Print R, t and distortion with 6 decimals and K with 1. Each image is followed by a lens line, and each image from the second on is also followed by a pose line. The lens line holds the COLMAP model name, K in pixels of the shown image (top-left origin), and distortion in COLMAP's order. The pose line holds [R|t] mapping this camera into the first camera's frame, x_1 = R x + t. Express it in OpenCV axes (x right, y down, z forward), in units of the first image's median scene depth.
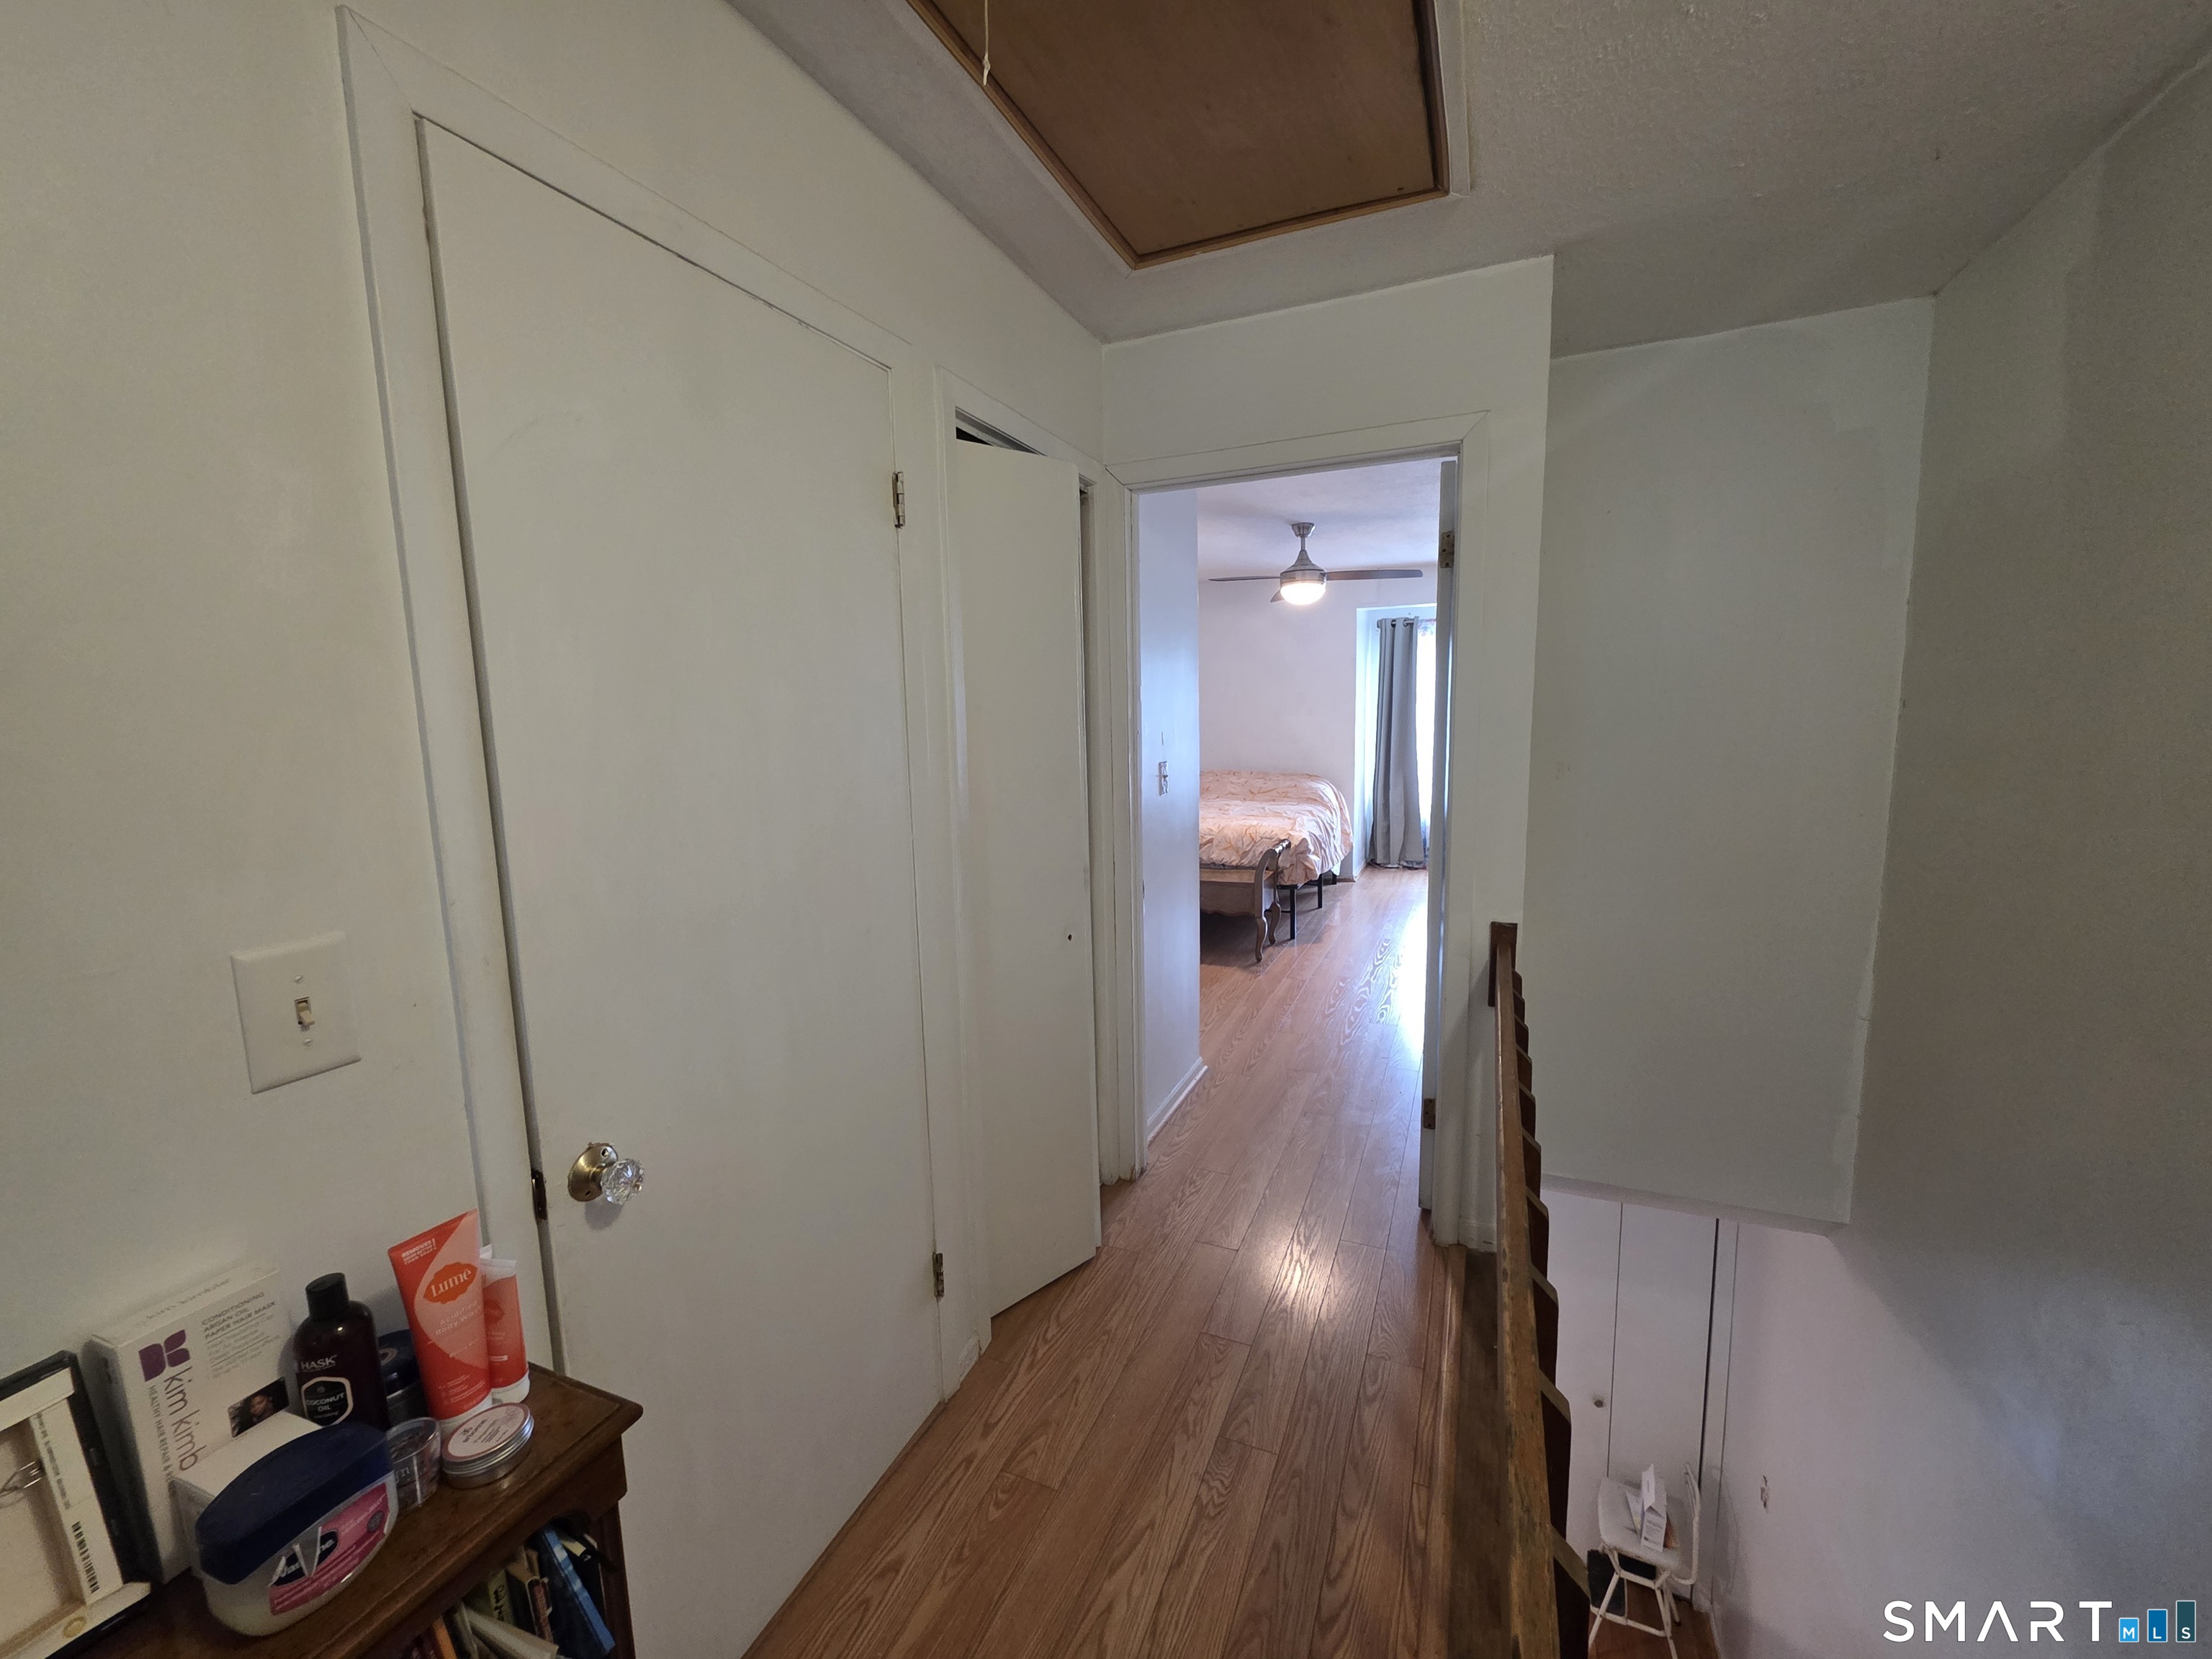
lens RADIAL K [[884.7, 0, 1102.6], [0, 884.7, 817.1], [0, 0, 1]] dist [-0.000169, 0.000192]
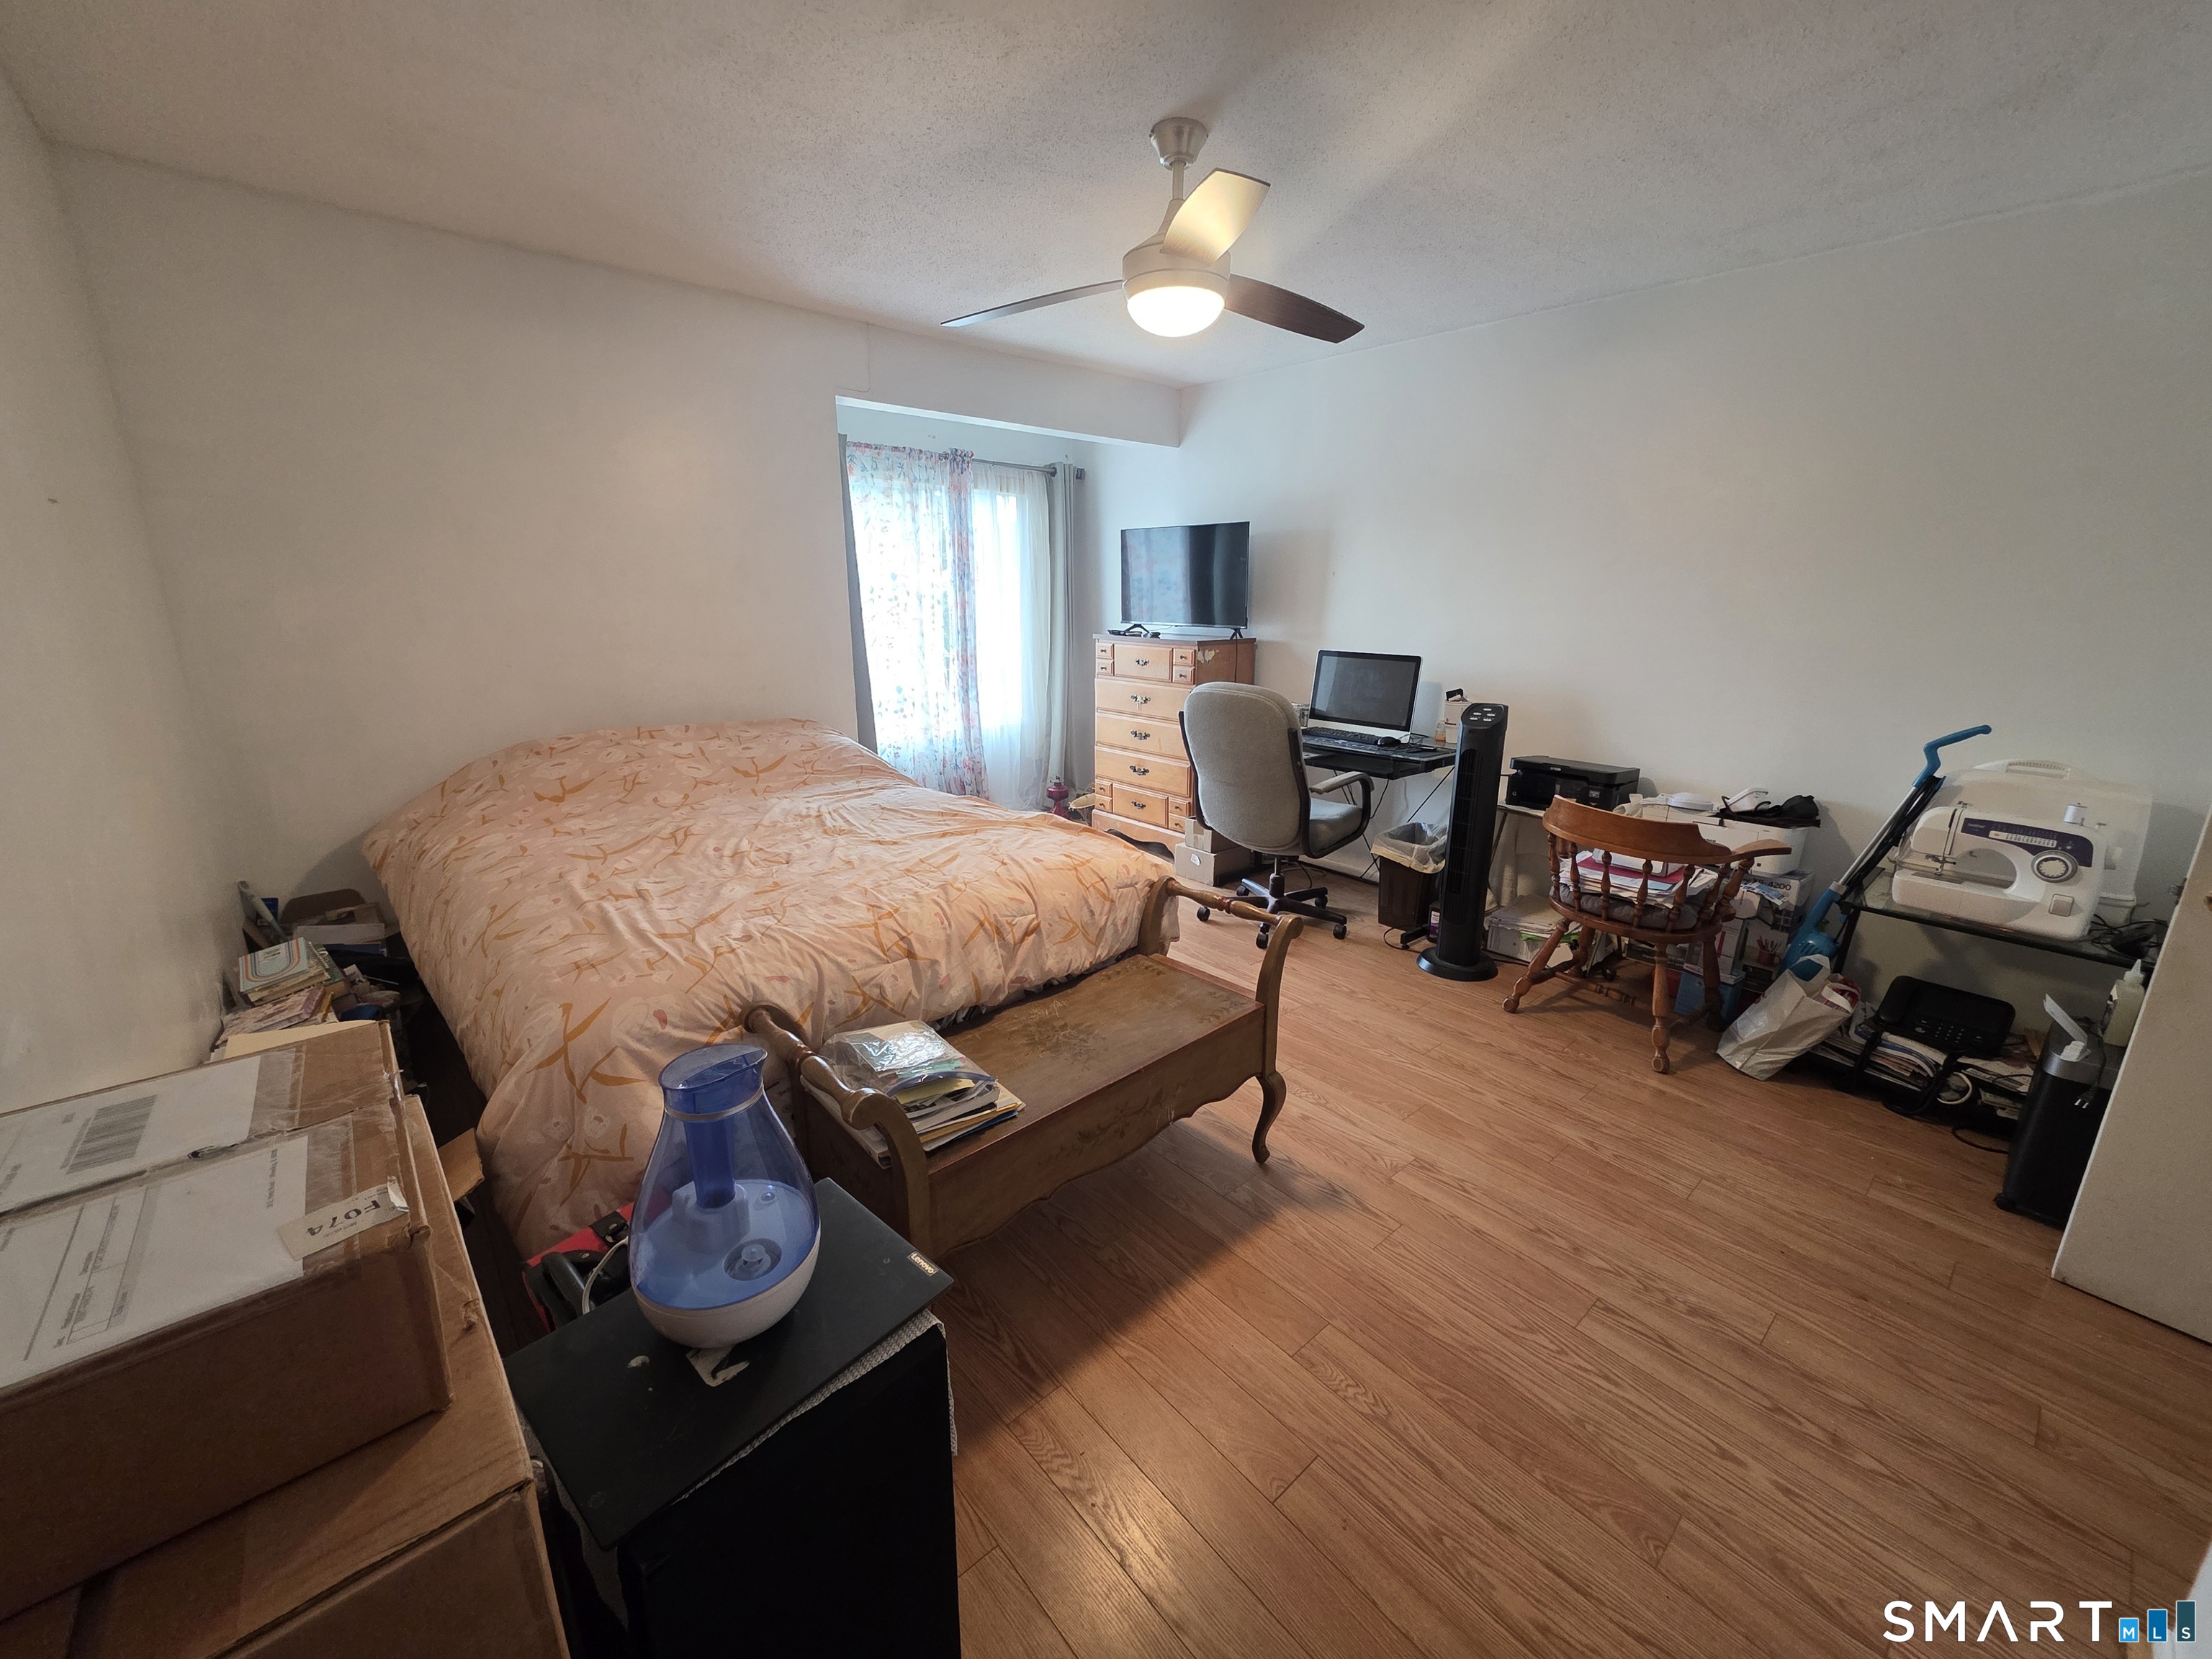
lens RADIAL K [[884.7, 0, 1102.6], [0, 884.7, 817.1], [0, 0, 1]] dist [-0.000169, 0.000192]
pose [[0.431200, -0.201761, 0.879408, -0.163735], [0.091852, 0.979429, 0.179671, -0.072857], [-0.897569, 0.003301, 0.440862, 0.649389]]
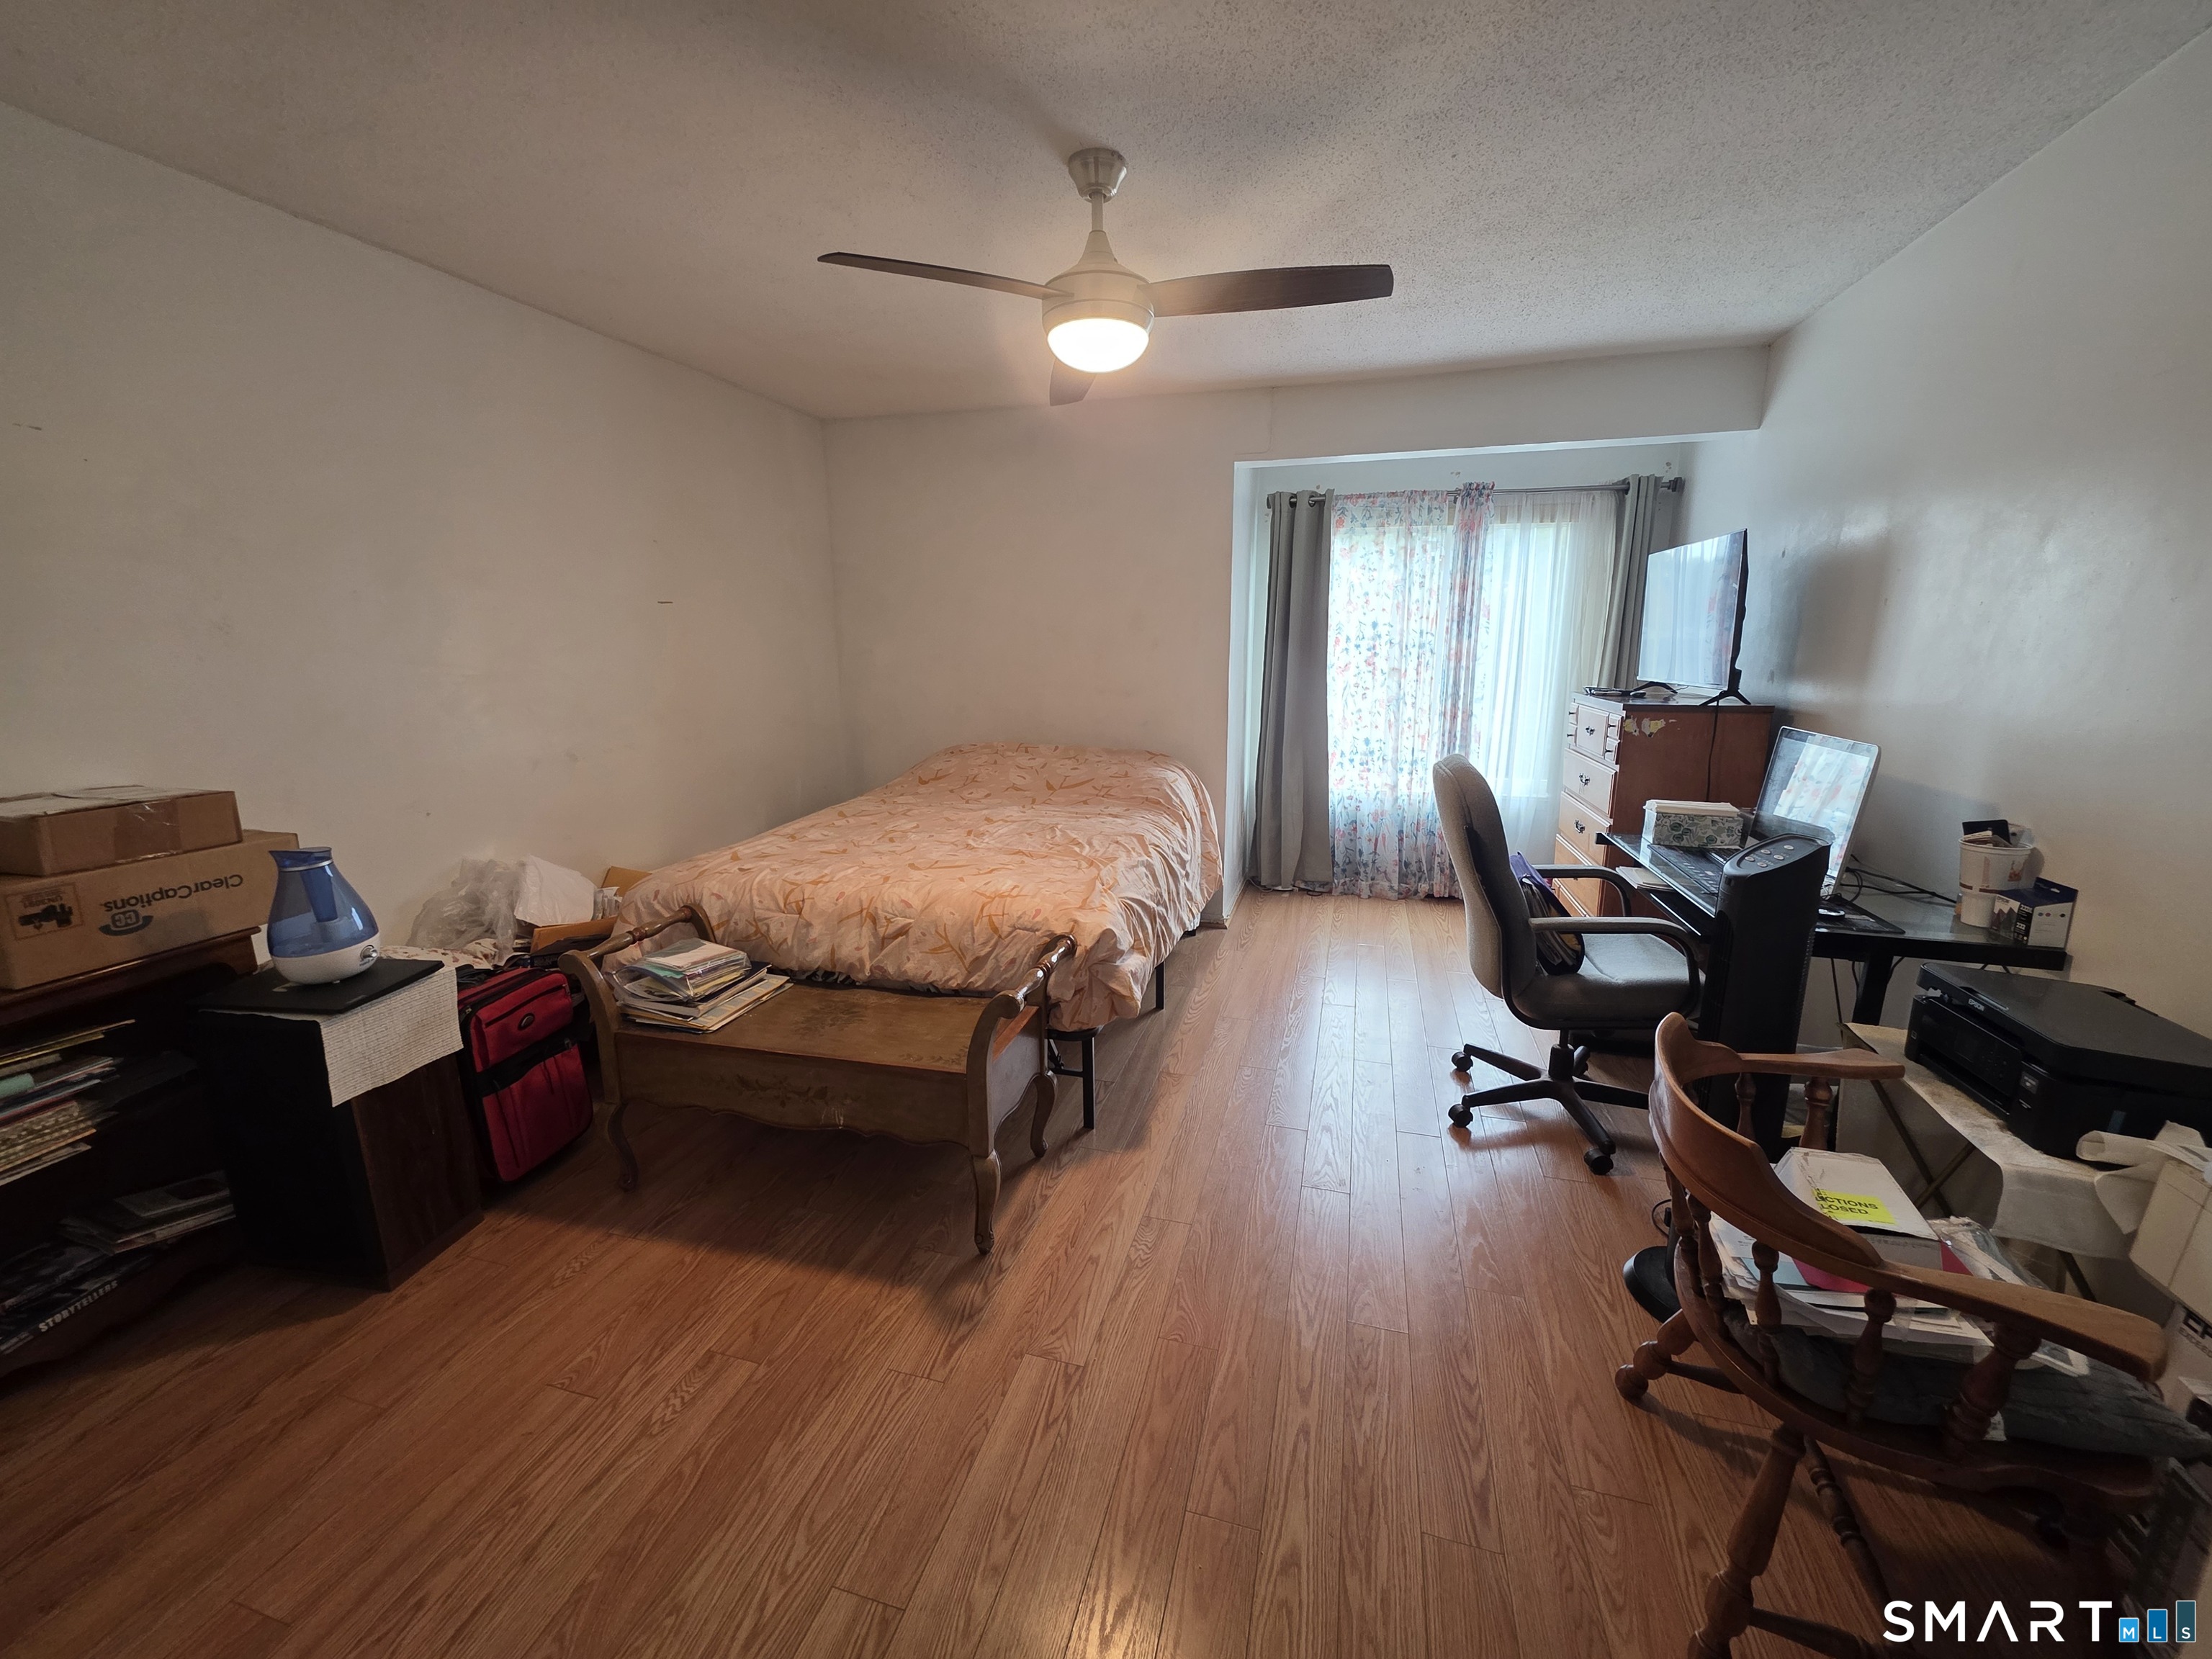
lens RADIAL K [[884.7, 0, 1102.6], [0, 884.7, 817.1], [0, 0, 1]] dist [-0.000169, 0.000192]
pose [[0.991808, -0.007250, 0.127530, 0.133969], [-0.002157, 0.997295, 0.073473, -0.051367], [-0.127718, -0.073147, 0.989110, 0.447453]]
